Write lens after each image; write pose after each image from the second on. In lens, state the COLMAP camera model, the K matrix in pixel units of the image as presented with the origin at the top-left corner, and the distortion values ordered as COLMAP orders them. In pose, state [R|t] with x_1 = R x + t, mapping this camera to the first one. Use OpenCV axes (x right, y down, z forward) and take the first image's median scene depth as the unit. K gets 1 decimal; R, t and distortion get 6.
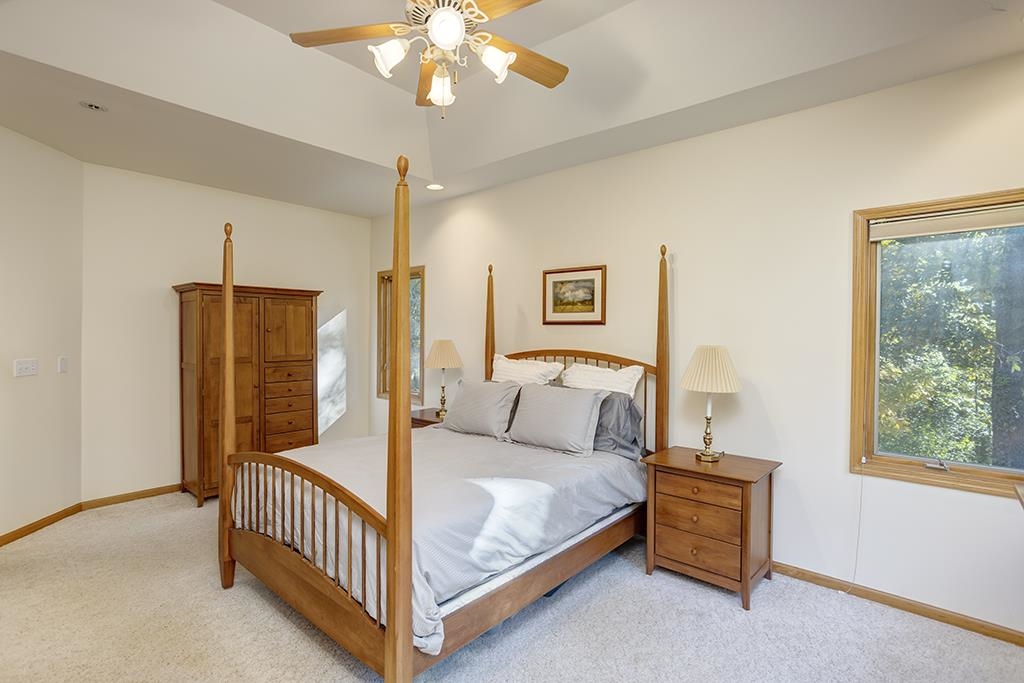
lens RADIAL K [[497.7, 0, 512.4], [0, 497.7, 340.2], [0, 0, 1]] dist [-0.058305, 0.030878]
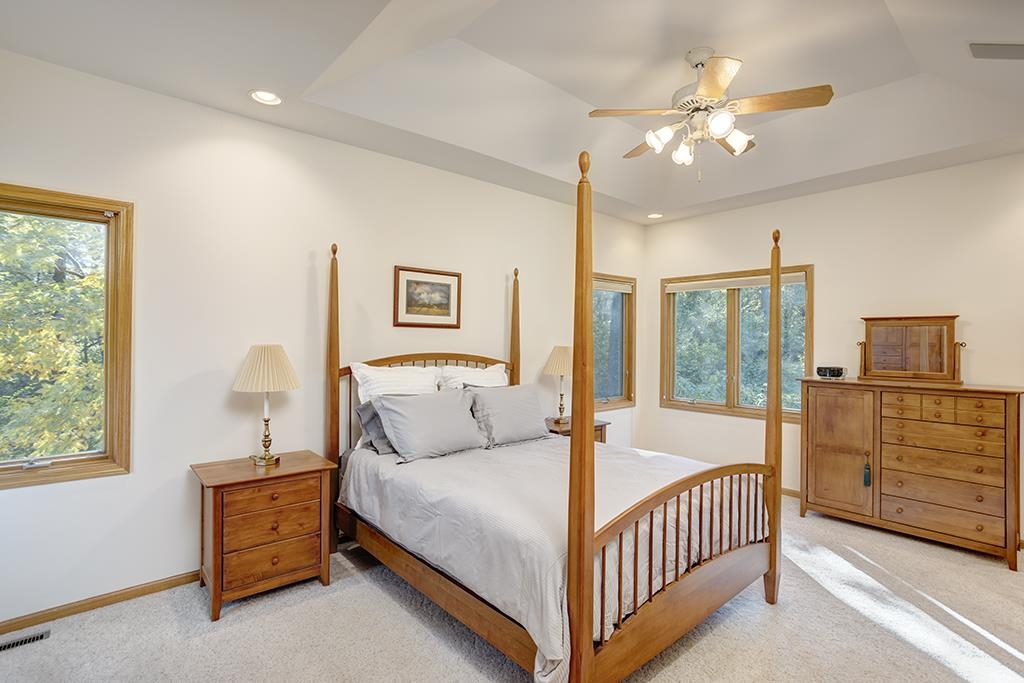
lens RADIAL K [[497.7, 0, 512.4], [0, 497.7, 340.2], [0, 0, 1]] dist [-0.058305, 0.030878]
pose [[0.145343, -0.015200, 0.989265, -0.836103], [-0.003629, 0.999867, 0.015896, -0.022241], [-0.989375, -0.005900, 0.145268, 0.699860]]
